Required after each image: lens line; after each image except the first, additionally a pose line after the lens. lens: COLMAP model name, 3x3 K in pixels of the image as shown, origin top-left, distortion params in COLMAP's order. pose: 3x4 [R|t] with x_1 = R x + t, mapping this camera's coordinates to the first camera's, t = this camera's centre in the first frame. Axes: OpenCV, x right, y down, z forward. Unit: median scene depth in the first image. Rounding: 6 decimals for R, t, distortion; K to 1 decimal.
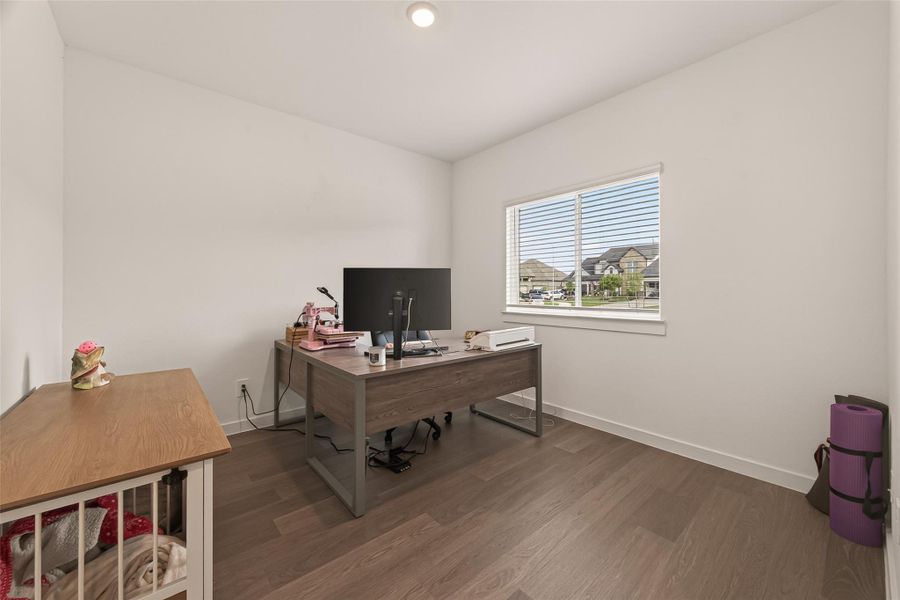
lens RADIAL K [[351.4, 0, 451.1], [0, 351.4, 292.7], [0, 0, 1]] dist [-0.000252, 0.000003]
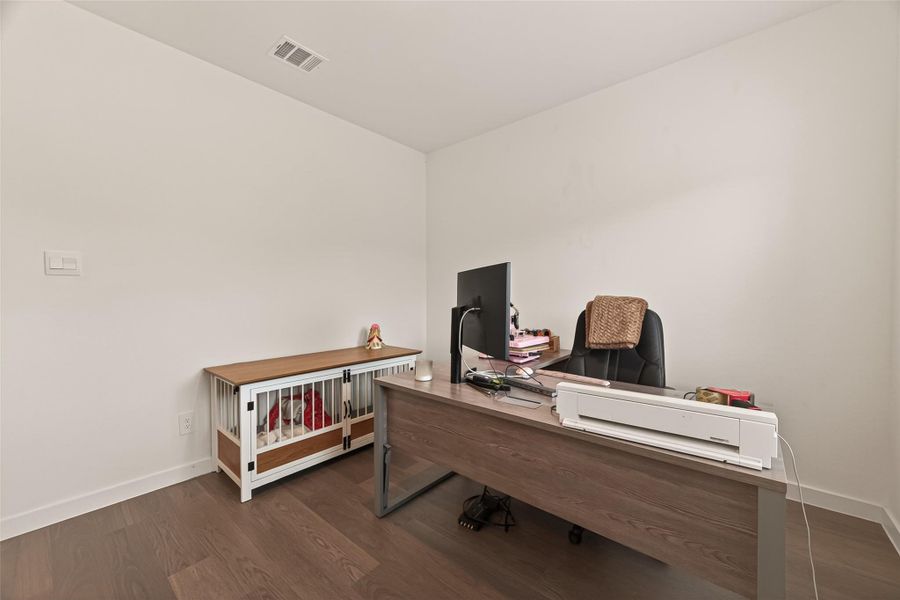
lens RADIAL K [[351.4, 0, 451.2], [0, 351.4, 298.4], [0, 0, 1]] dist [-0.000252, 0.000003]
pose [[0.160628, 0.015886, -0.986887, 0.594792], [-0.005818, 0.999868, 0.015148, -0.015581], [0.986998, 0.003309, 0.160700, 0.794584]]
